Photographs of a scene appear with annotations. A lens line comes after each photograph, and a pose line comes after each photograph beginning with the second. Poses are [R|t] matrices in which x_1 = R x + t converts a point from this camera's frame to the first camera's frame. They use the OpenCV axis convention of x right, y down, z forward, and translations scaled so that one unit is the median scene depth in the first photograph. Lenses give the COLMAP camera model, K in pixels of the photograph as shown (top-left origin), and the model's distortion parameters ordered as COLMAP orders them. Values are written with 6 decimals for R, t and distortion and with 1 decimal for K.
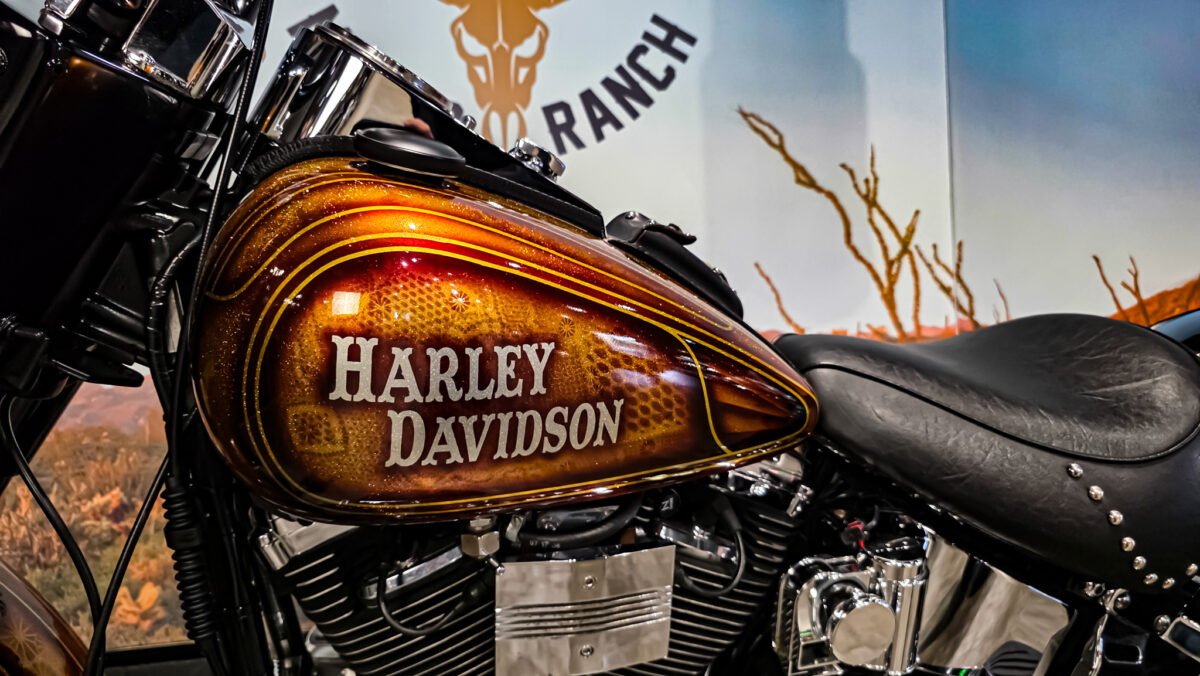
lens RADIAL K [[825.6, 0, 596.4], [0, 825.6, 342.0], [0, 0, 1]] dist [0.041470, -0.052918]
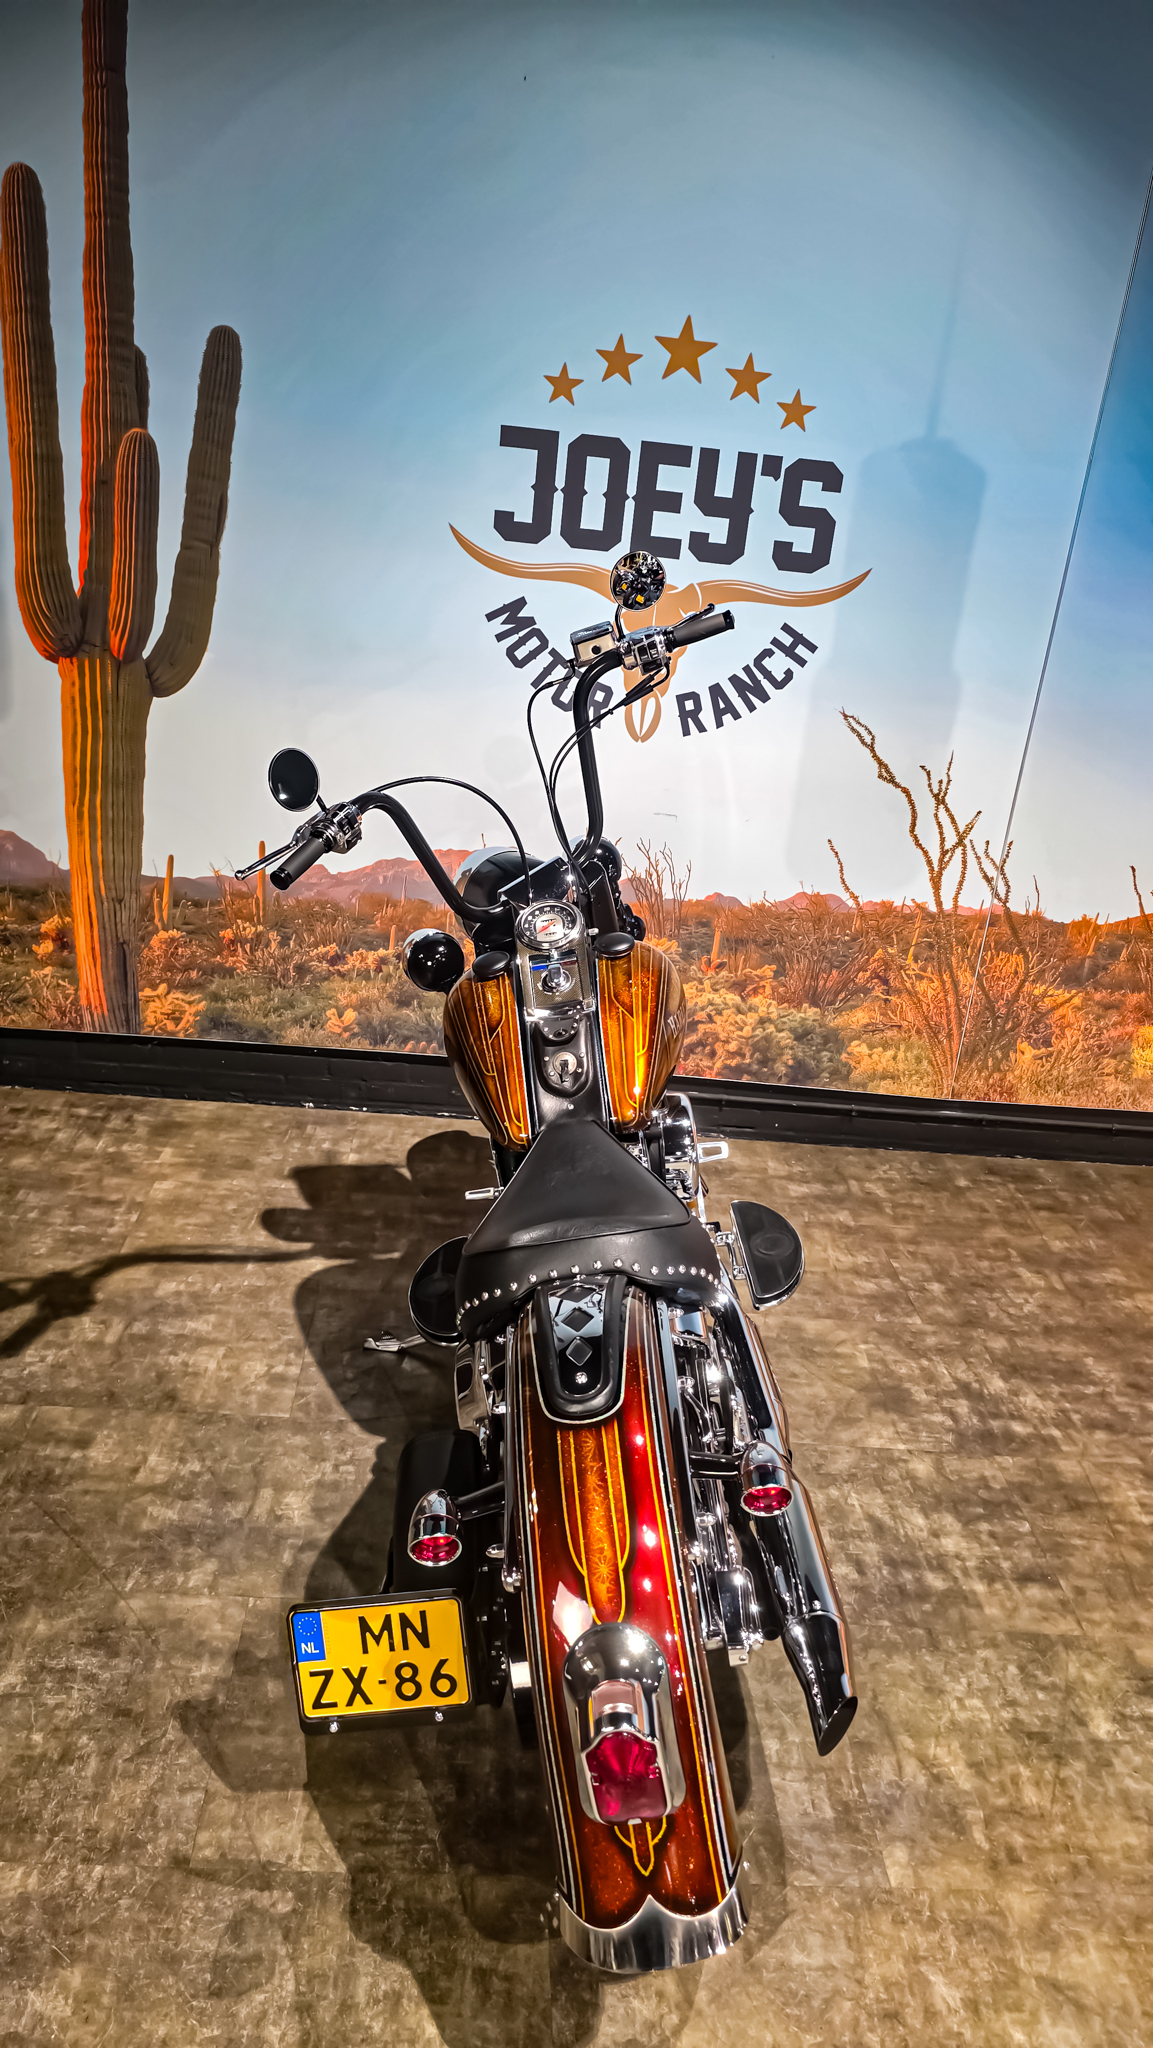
lens RADIAL K [[1409.1, 0, 556.5], [0, 1409.1, 1034.6], [0, 0, 1]] dist [0.041470, -0.052918]
pose [[0.982255, 0.173231, -0.071878, -0.003156], [-0.136148, 0.922188, 0.361985, -0.551165], [0.128992, -0.345776, 0.929409, -1.134101]]
